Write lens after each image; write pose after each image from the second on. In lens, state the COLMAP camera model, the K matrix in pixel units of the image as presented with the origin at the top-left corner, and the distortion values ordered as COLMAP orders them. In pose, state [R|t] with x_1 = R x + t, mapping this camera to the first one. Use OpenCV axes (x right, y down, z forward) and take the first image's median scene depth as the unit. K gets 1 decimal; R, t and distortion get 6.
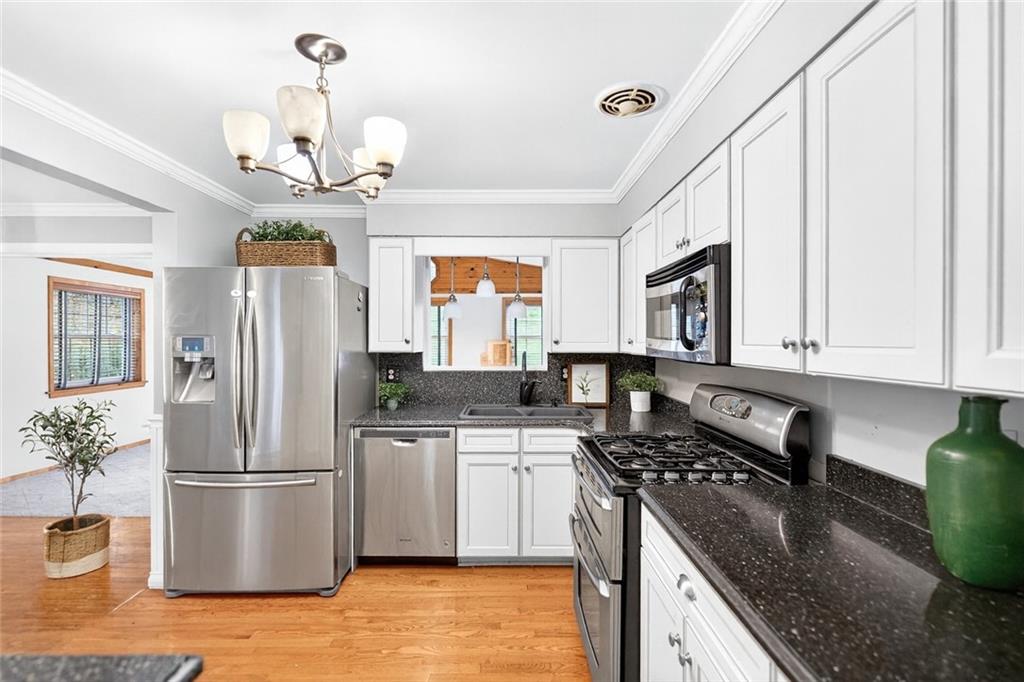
lens RADIAL K [[465.1, 0, 512.0], [0, 465.1, 341.0], [0, 0, 1]] dist [-0.000791, 0.000014]
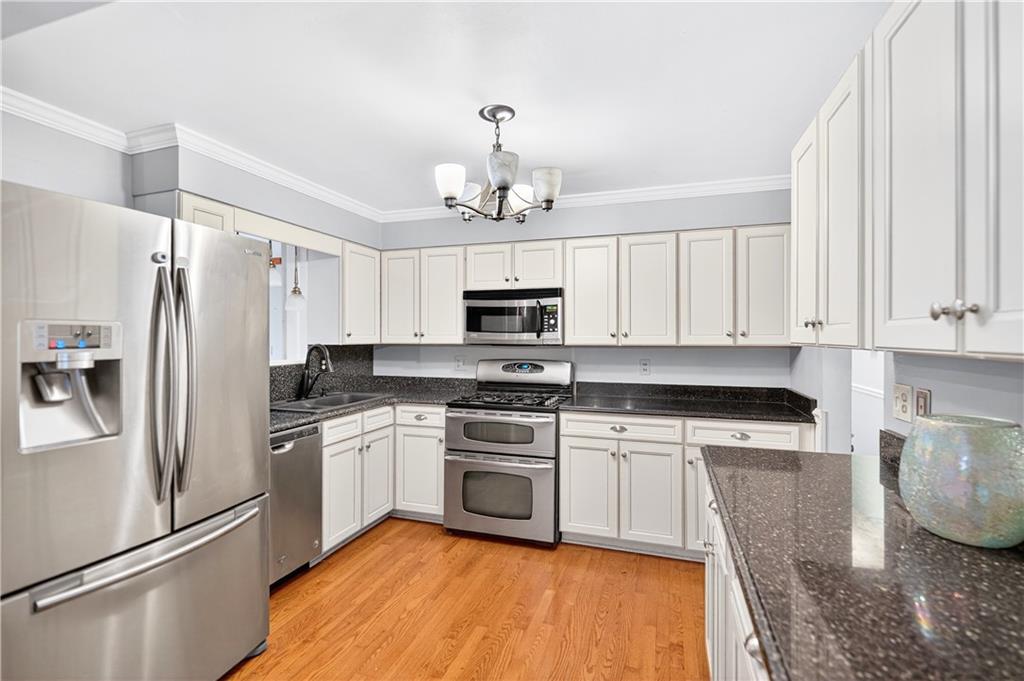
lens RADIAL K [[471.3, 0, 512.0], [0, 471.3, 340.5], [0, 0, 1]] dist [0.000433, -0.000098]
pose [[0.323426, -0.010312, 0.946197, -0.930965], [0.003483, 0.999947, 0.009708, 0.007107], [-0.946247, 0.000155, 0.323445, 0.300932]]
